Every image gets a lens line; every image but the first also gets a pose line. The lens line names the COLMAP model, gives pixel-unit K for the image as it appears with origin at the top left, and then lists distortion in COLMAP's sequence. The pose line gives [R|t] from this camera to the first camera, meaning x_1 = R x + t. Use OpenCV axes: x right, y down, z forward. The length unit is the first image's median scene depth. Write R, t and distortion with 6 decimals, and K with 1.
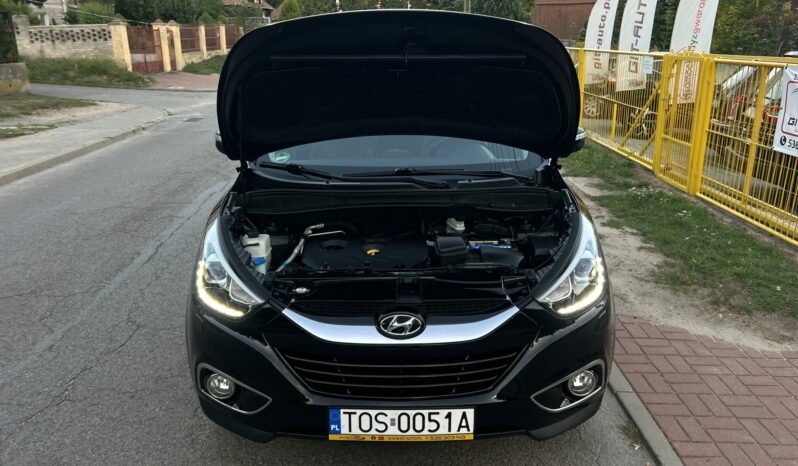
lens RADIAL K [[623.7, 0, 399.0], [0, 623.7, 233.0], [0, 0, 1]] dist [0.040911, -0.040231]
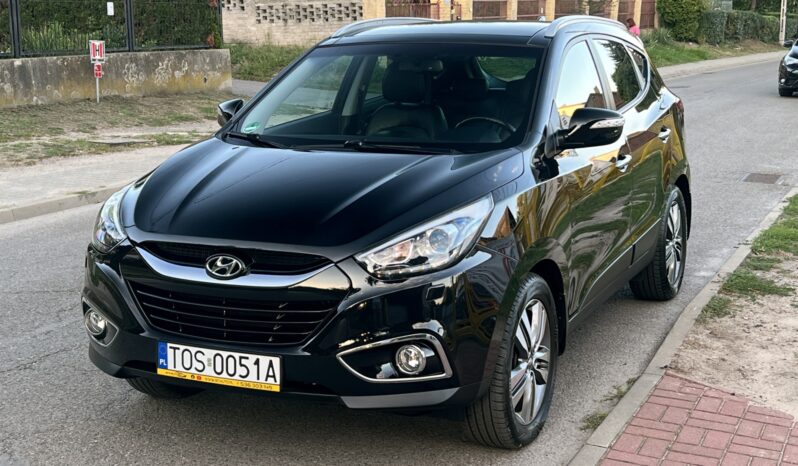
lens RADIAL K [[1161.7, 0, 400.4], [0, 1161.7, 241.4], [0, 0, 1]] dist [0.237567, -0.780063]
pose [[0.907601, 0.079921, -0.412156, 1.037288], [-0.126178, 0.988254, -0.086221, 0.231137], [0.400423, 0.130259, 0.907025, -0.628954]]
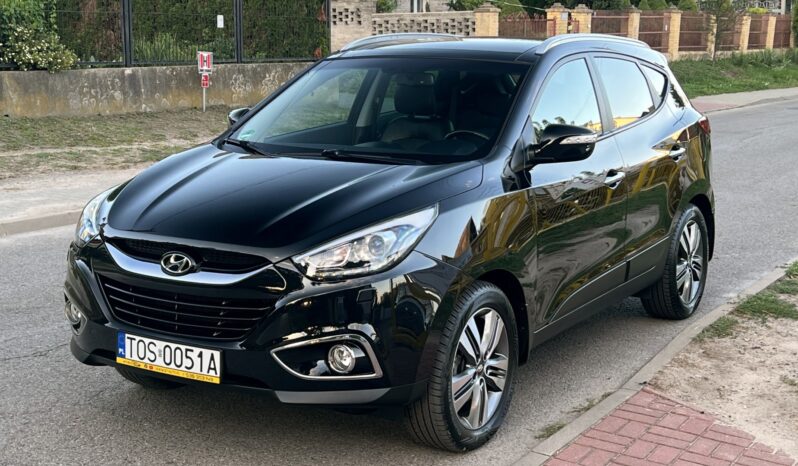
lens RADIAL K [[1161.7, 0, 400.4], [0, 1161.7, 241.4], [0, 0, 1]] dist [0.237567, -0.780063]
pose [[0.850958, 0.106311, -0.514363, 1.360016], [-0.171672, 0.981812, -0.081086, 0.204090], [0.496387, 0.157302, 0.853731, -0.555452]]
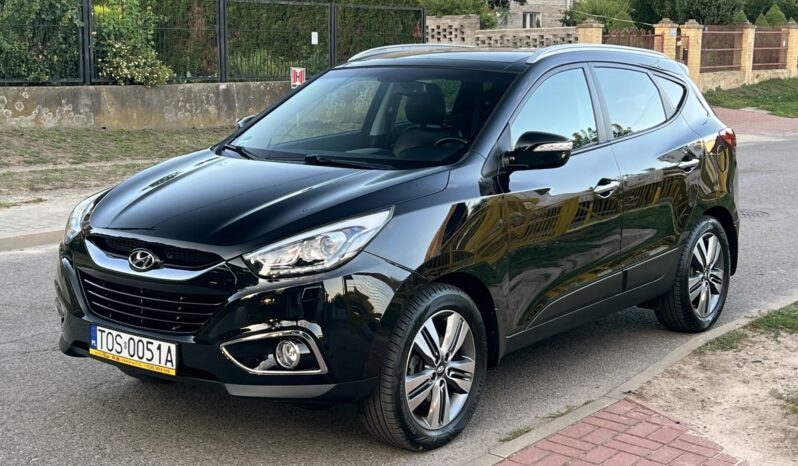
lens RADIAL K [[1161.7, 0, 400.4], [0, 1161.7, 241.4], [0, 0, 1]] dist [0.237567, -0.780063]
pose [[0.788831, 0.112727, -0.604184, 1.640636], [-0.197719, 0.977324, -0.075798, 0.179732], [0.581938, 0.179251, 0.793232, -0.432972]]
